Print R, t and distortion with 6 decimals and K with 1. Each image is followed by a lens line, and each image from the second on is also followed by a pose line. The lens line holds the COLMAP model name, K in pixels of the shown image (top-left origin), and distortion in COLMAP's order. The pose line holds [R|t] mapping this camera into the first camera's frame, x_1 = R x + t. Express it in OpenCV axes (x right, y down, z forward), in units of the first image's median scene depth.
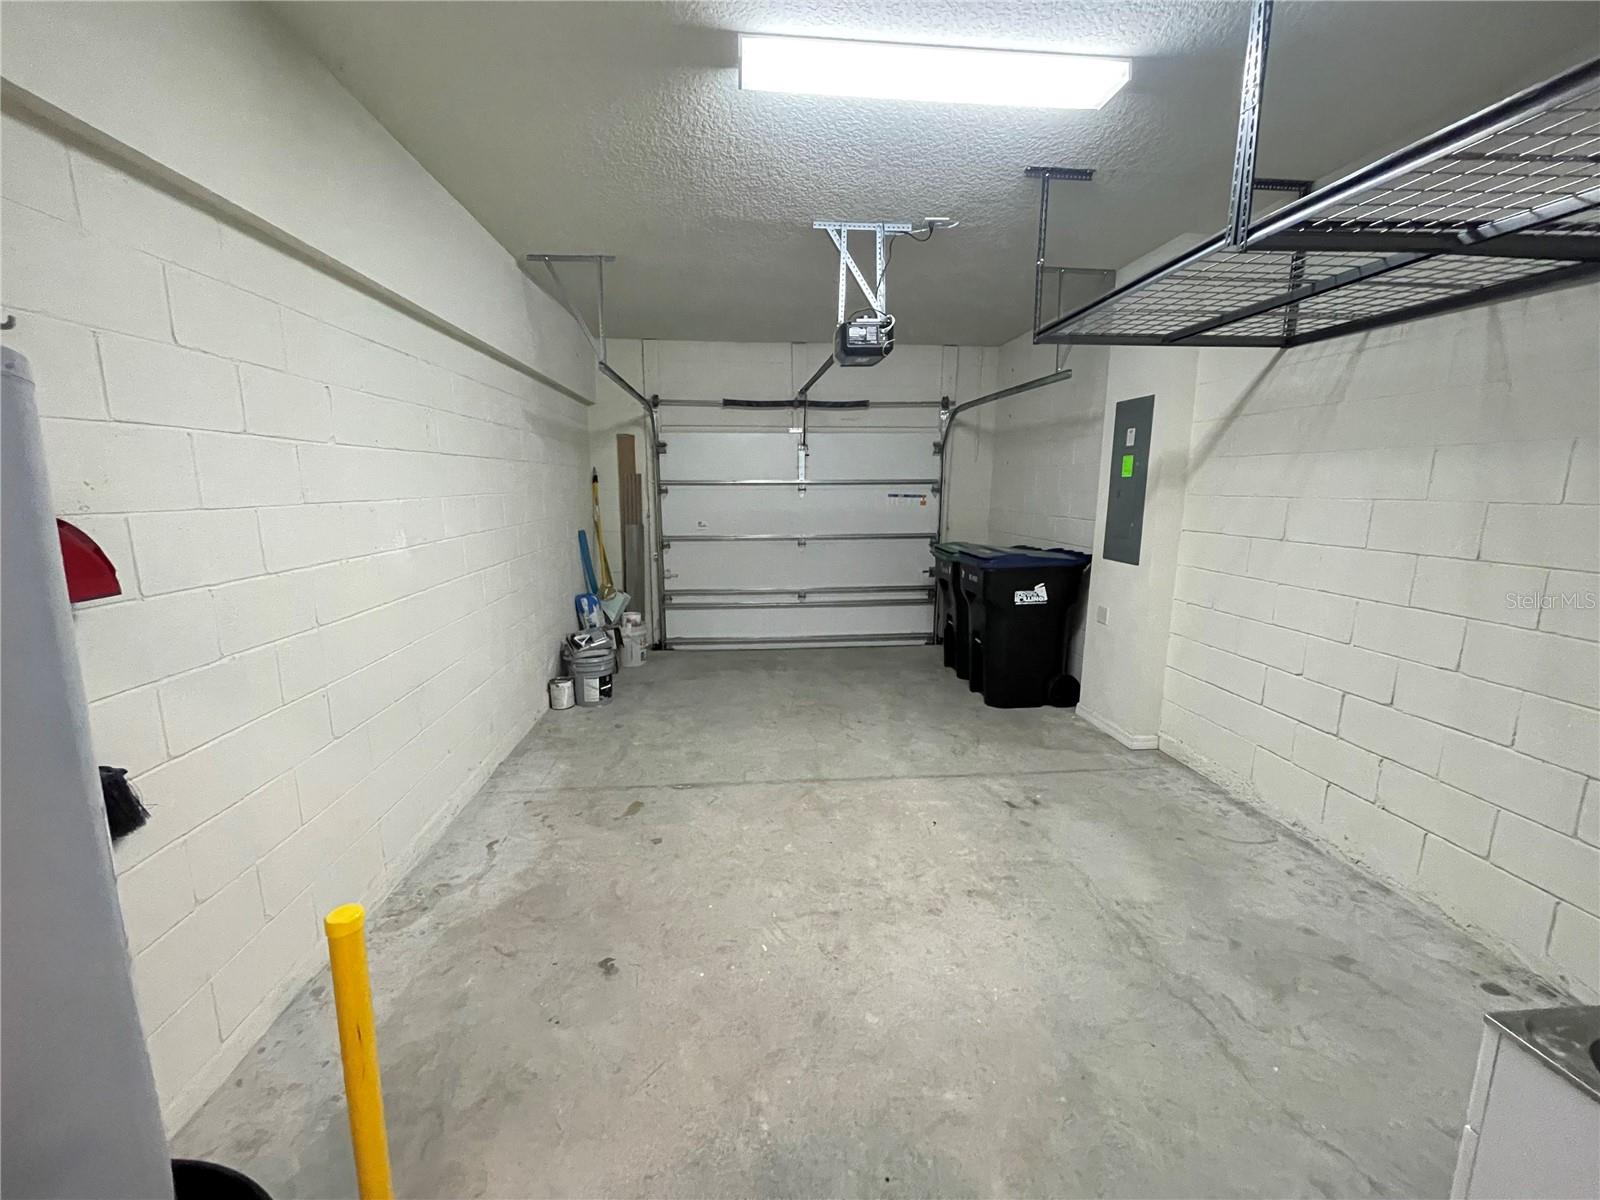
lens RADIAL K [[645.6, 0, 793.6], [0, 645.6, 597.0], [0, 0, 1]] dist [-0.001014, -0.000067]
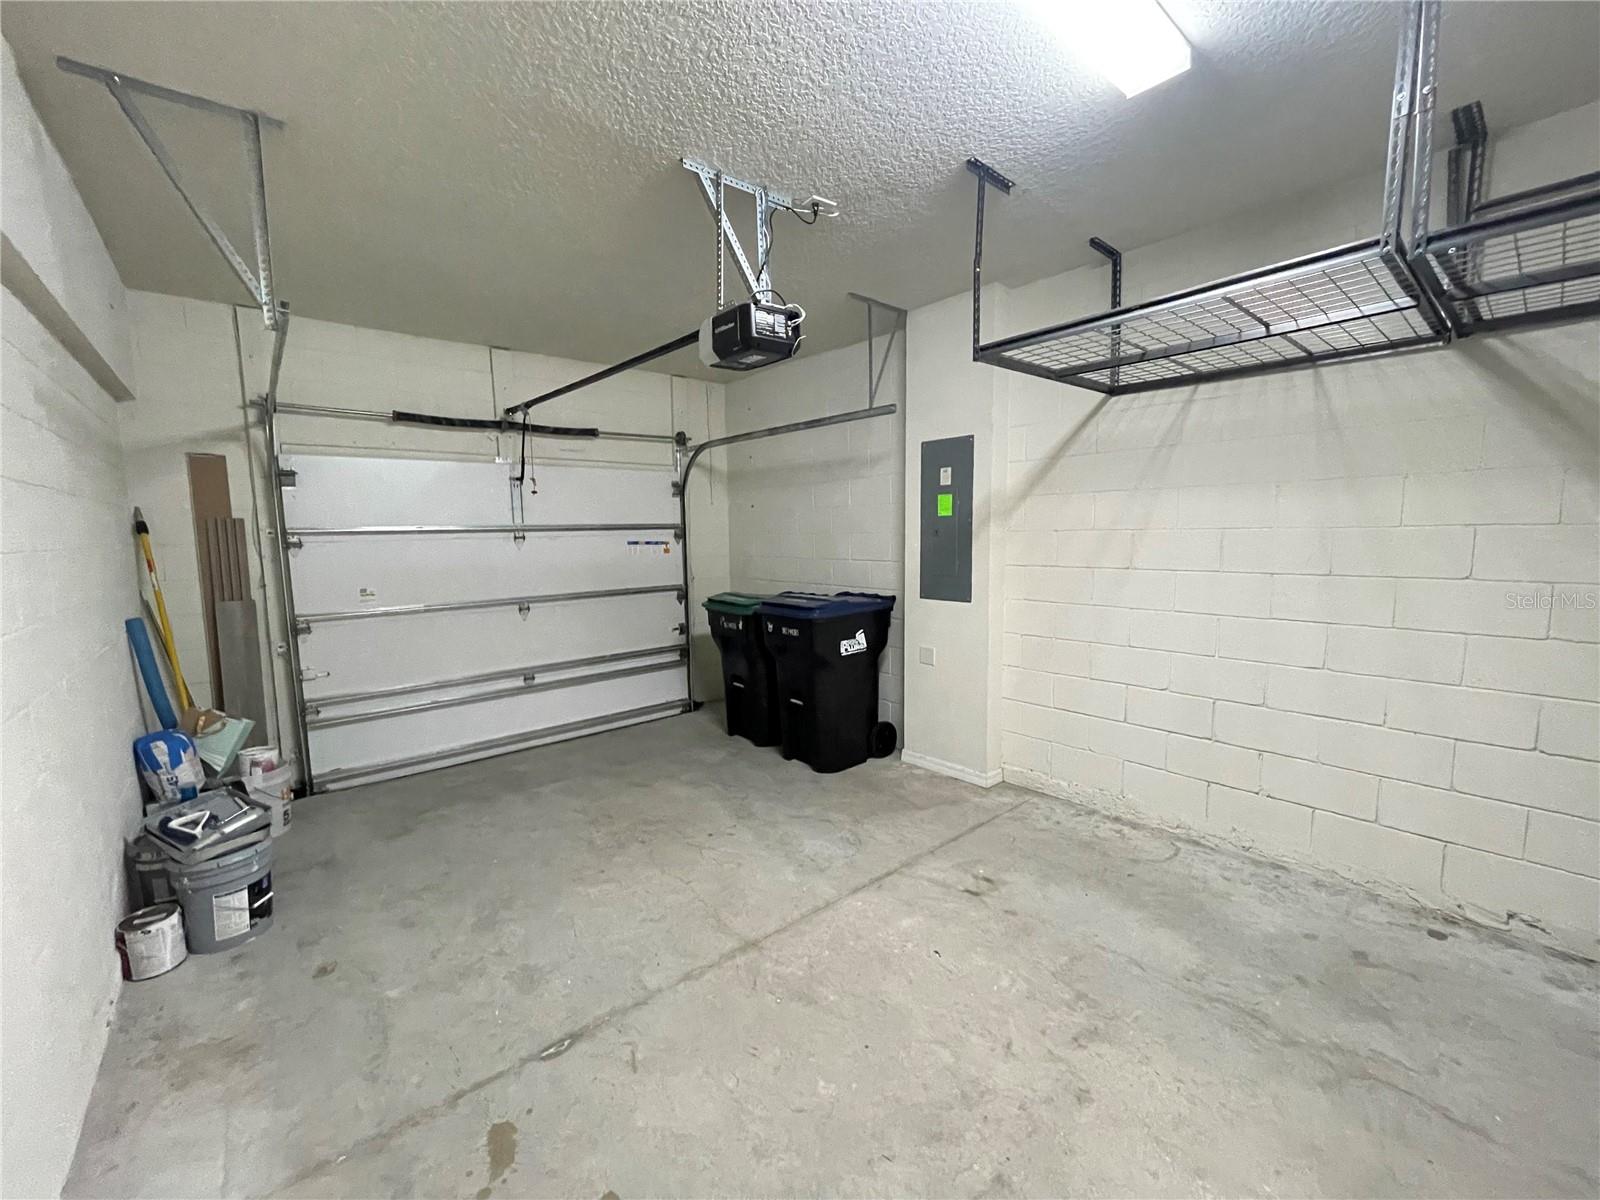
lens RADIAL K [[645.6, 0, 800.4], [0, 645.6, 598.0], [0, 0, 1]] dist [-0.001014, -0.000067]
pose [[0.817781, -0.073943, 0.570760, -0.239967], [0.116656, 0.992423, -0.038573, -0.045073], [-0.563583, 0.098127, 0.820210, 0.307470]]
